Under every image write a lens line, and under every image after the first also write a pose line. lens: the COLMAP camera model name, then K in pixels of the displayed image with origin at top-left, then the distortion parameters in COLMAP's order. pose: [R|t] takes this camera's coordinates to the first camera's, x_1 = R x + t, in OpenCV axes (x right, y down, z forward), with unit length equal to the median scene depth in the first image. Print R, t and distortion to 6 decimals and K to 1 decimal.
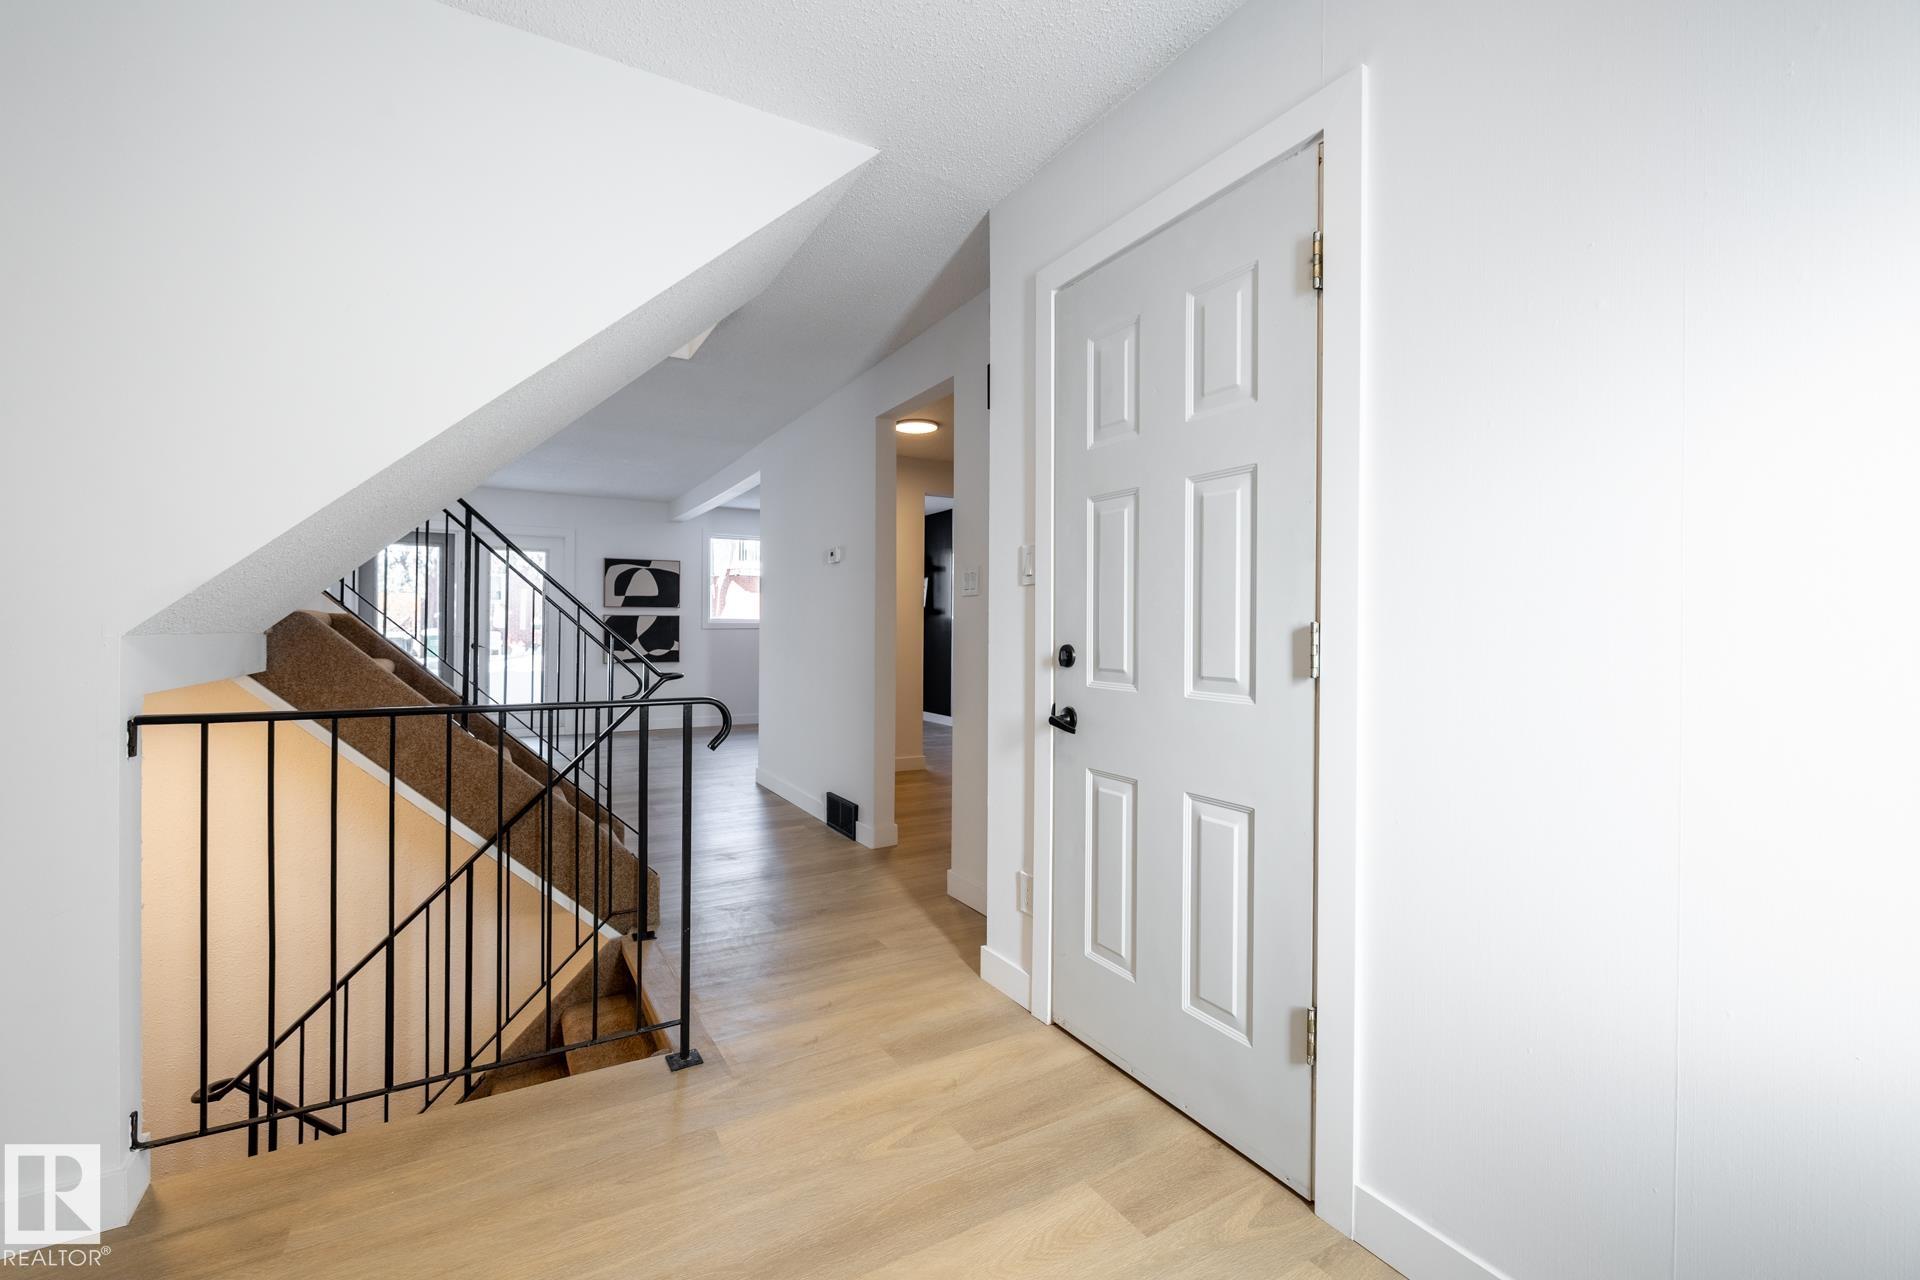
lens RADIAL K [[811.8, 0, 953.5], [0, 811.8, 633.5], [0, 0, 1]] dist [-0.004624, -0.000281]
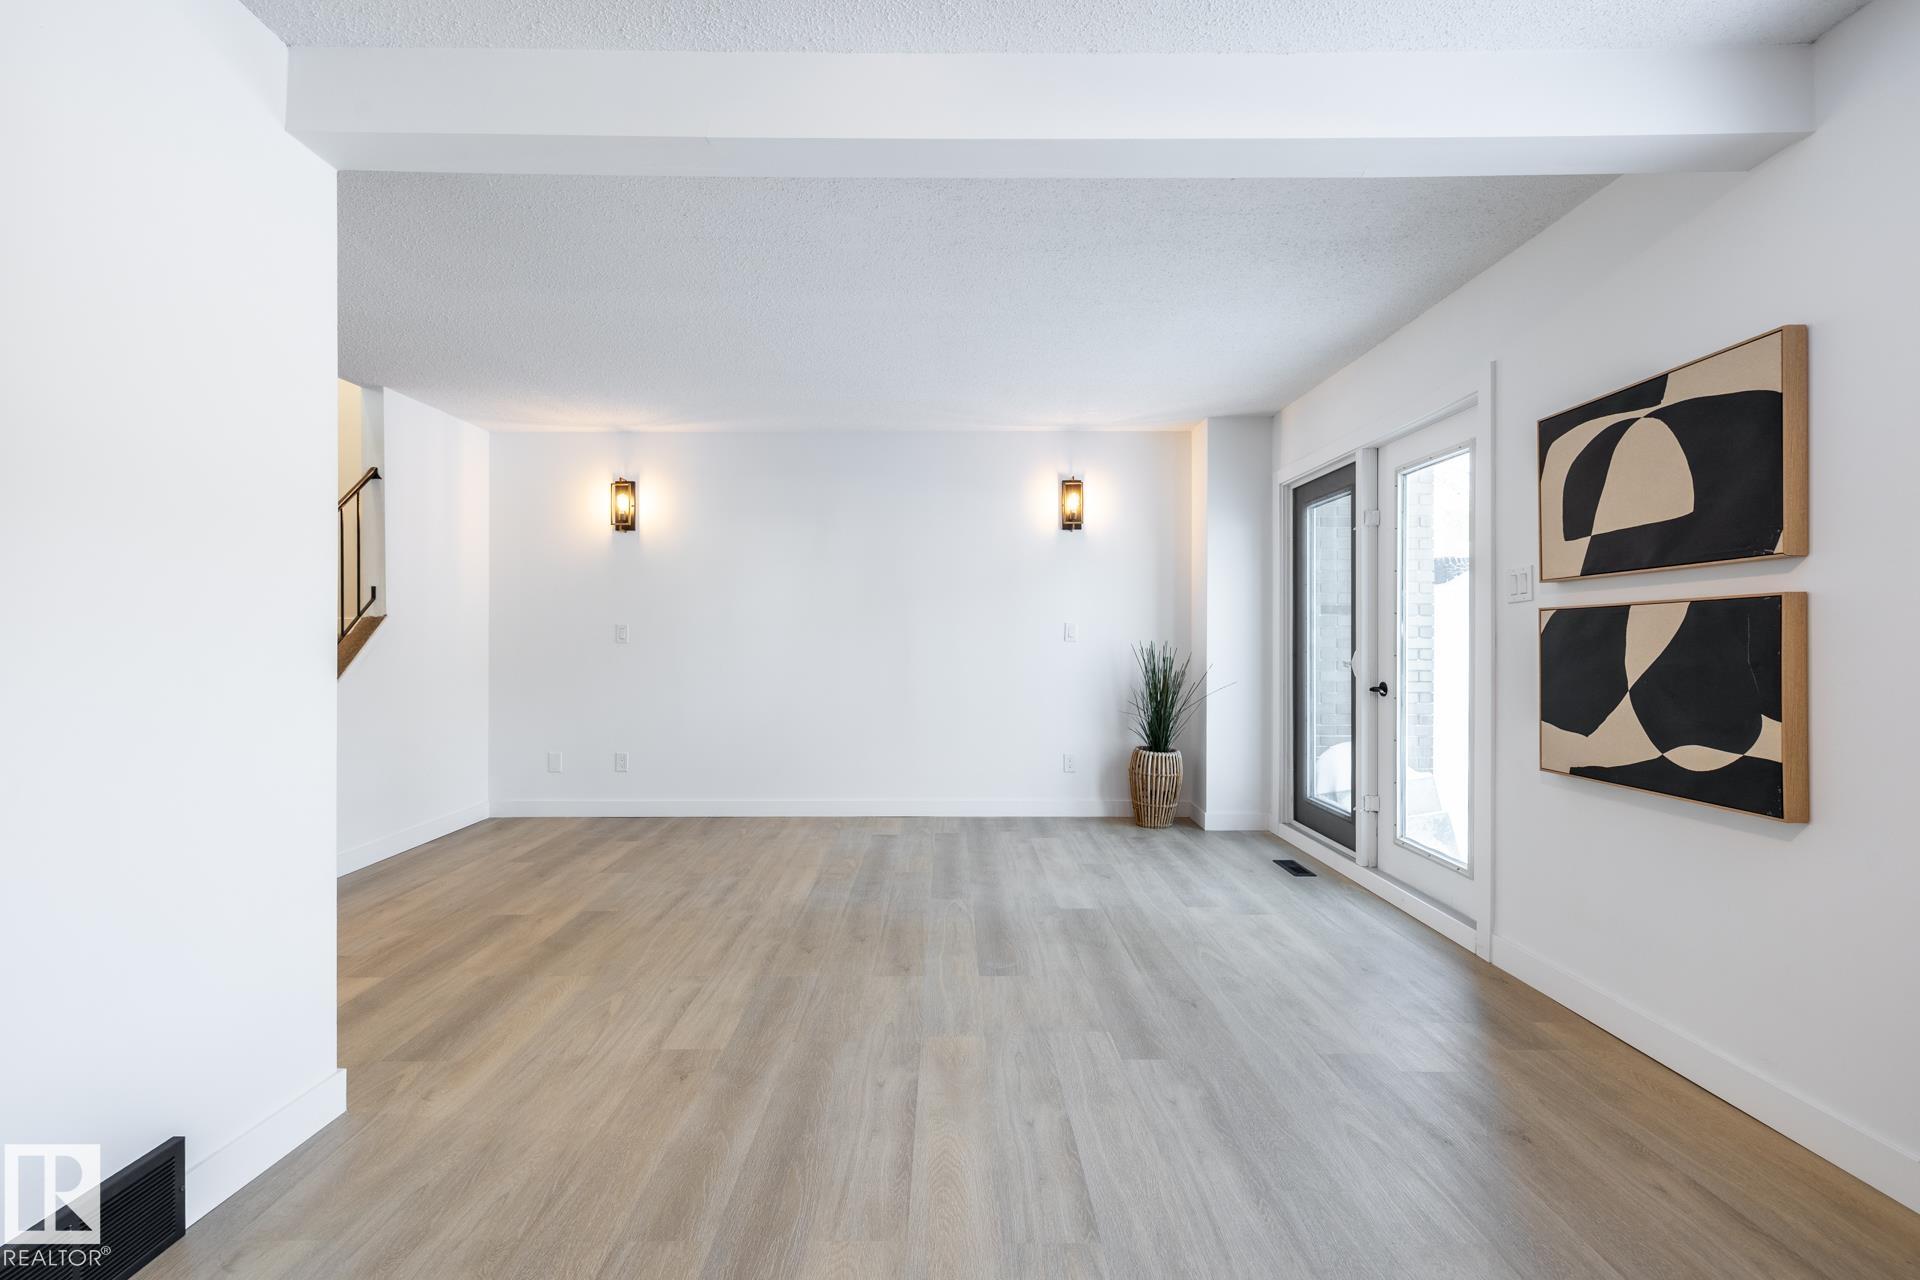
lens RADIAL K [[811.8, 0, 953.1], [0, 811.8, 648.7], [0, 0, 1]] dist [-0.004624, -0.000281]
pose [[-0.461422, 0.001757, -0.887179, -0.061720], [-0.000468, 0.999997, 0.002224, -0.008649], [0.887181, 0.001442, -0.461420, 0.919803]]
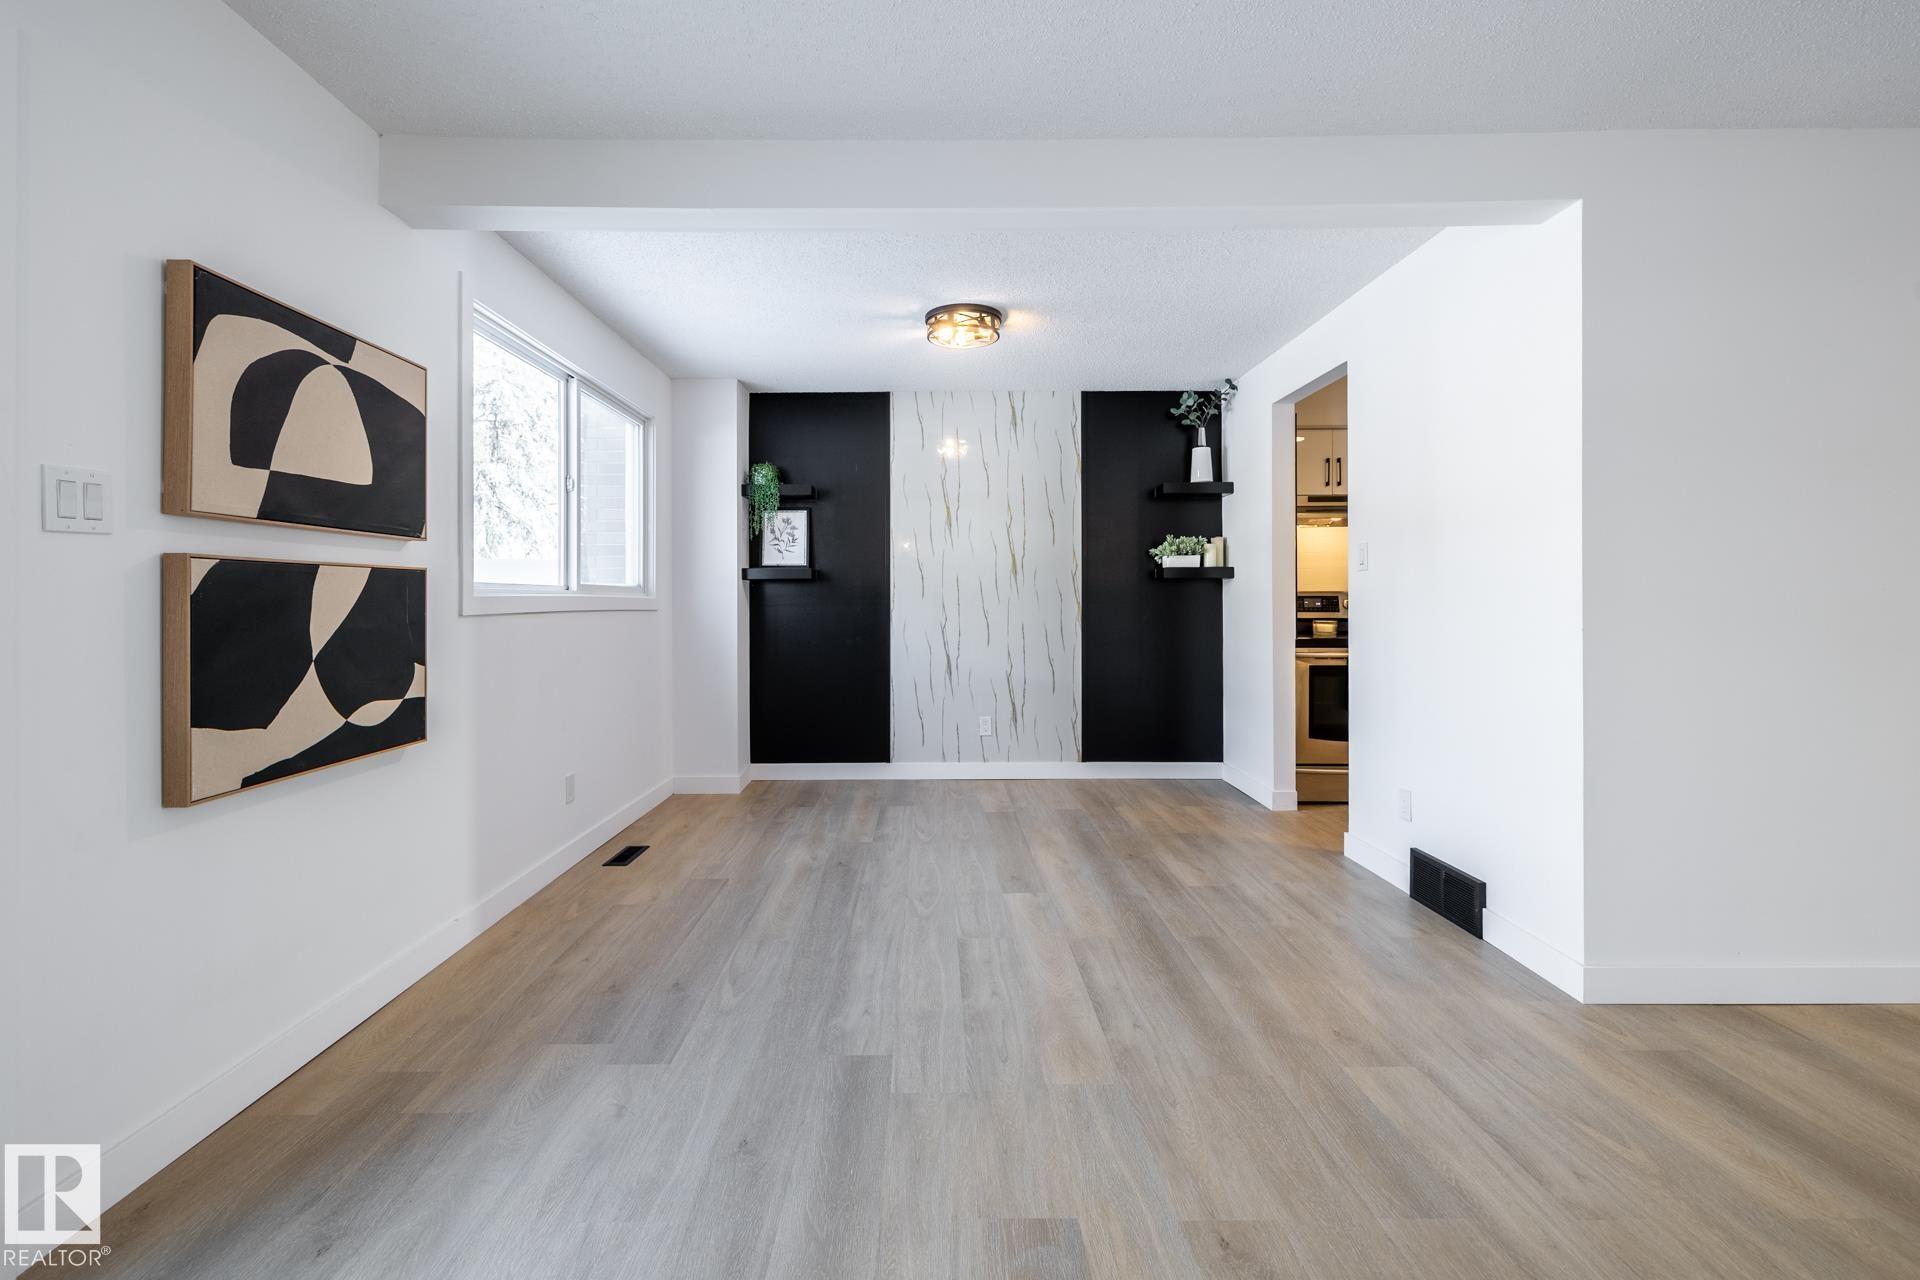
lens RADIAL K [[811.8, 0, 933.4], [0, 811.8, 605.6], [0, 0, 1]] dist [-0.004624, -0.000281]
pose [[0.465172, -0.009973, 0.885164, -0.504978], [0.005738, 0.999949, 0.008251, -0.011278], [-0.885202, 0.001241, 0.465206, 0.732869]]
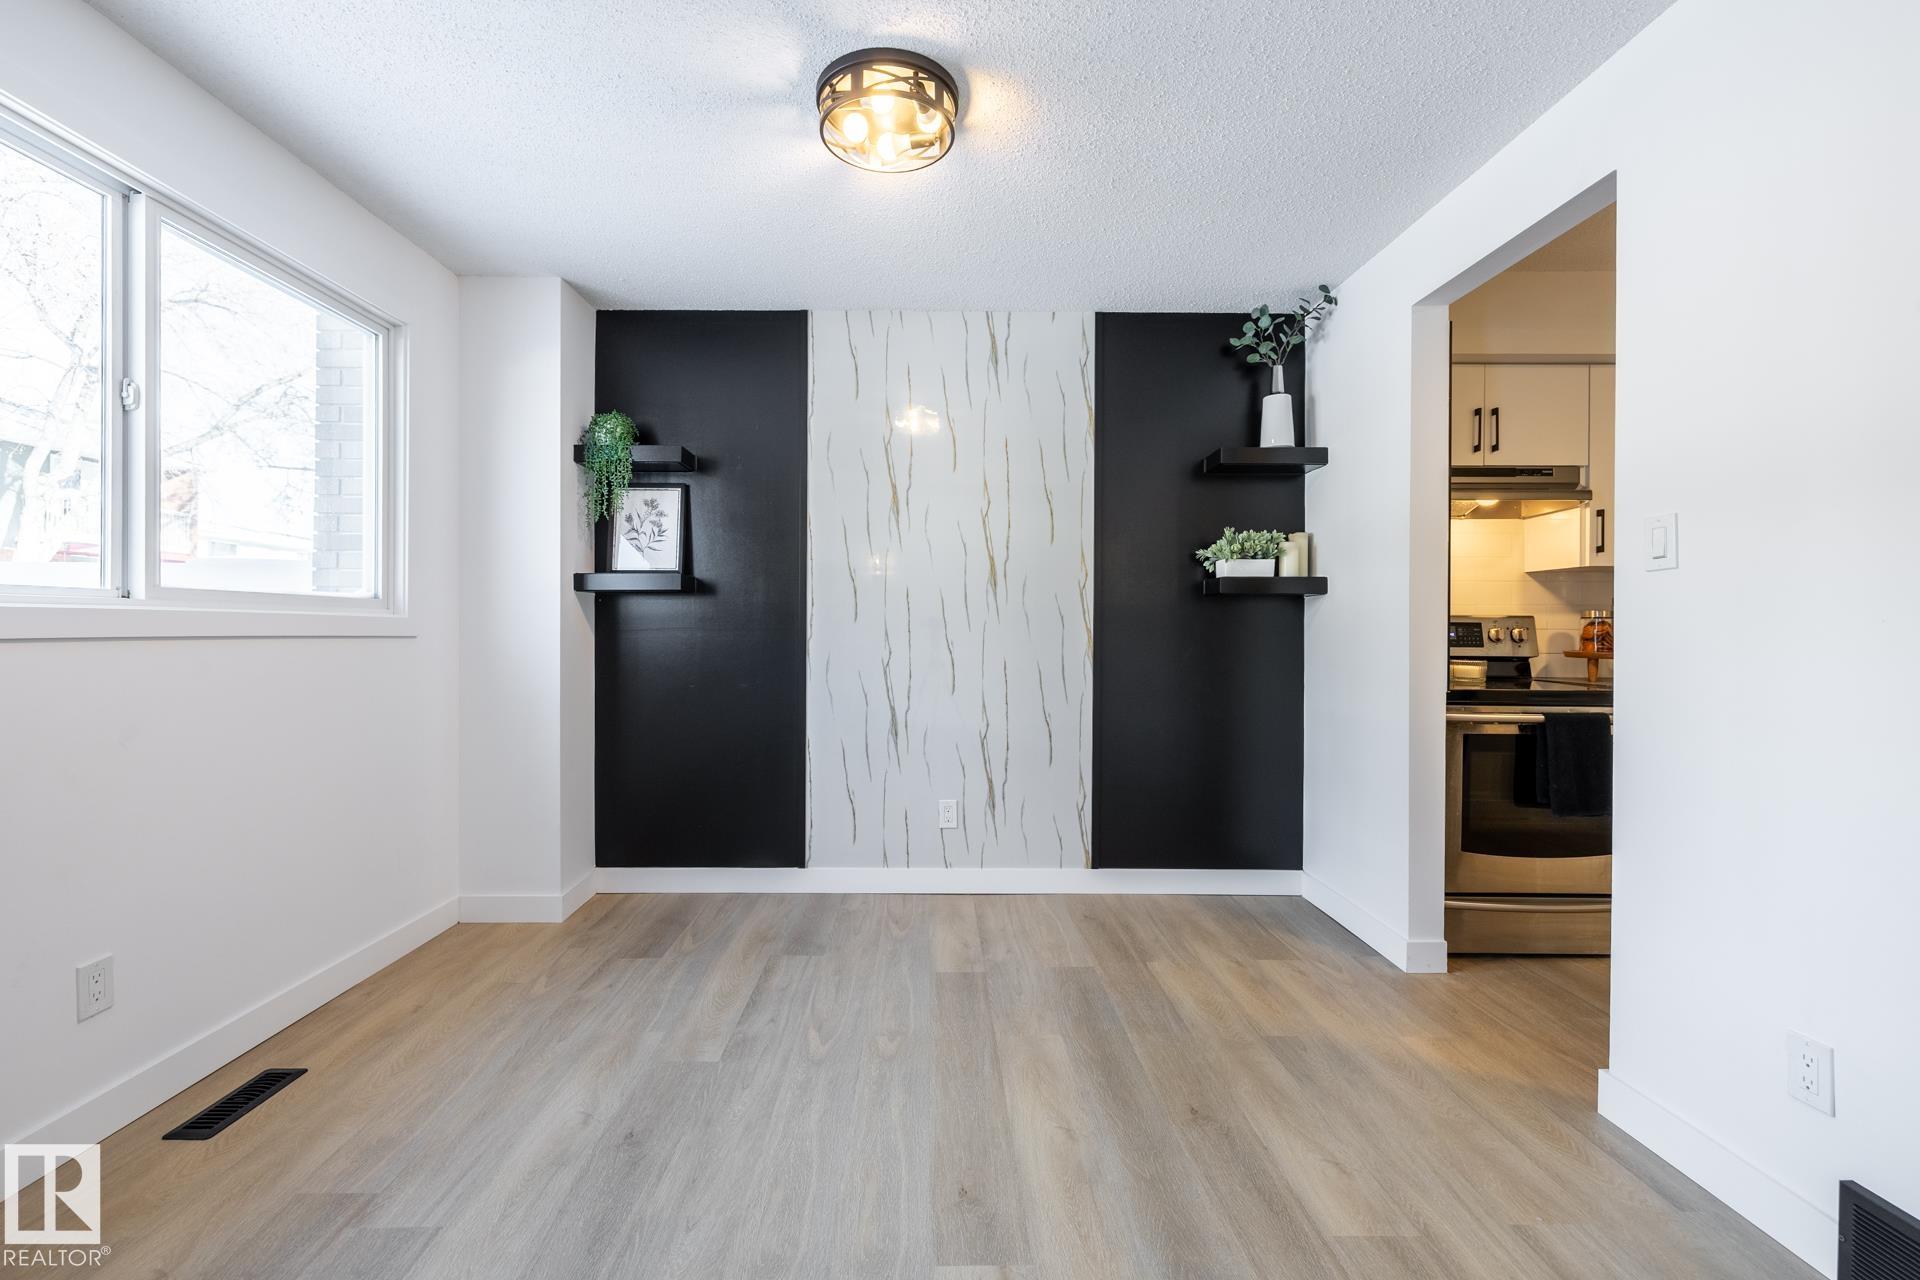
lens RADIAL K [[811.8, 0, 941.4], [0, 811.8, 635.6], [0, 0, 1]] dist [-0.004624, -0.000281]
pose [[0.454732, -0.009781, 0.890575, -0.318955], [-0.001727, 0.999928, 0.011864, -0.009623], [-0.890627, -0.006933, 0.454682, 0.797829]]
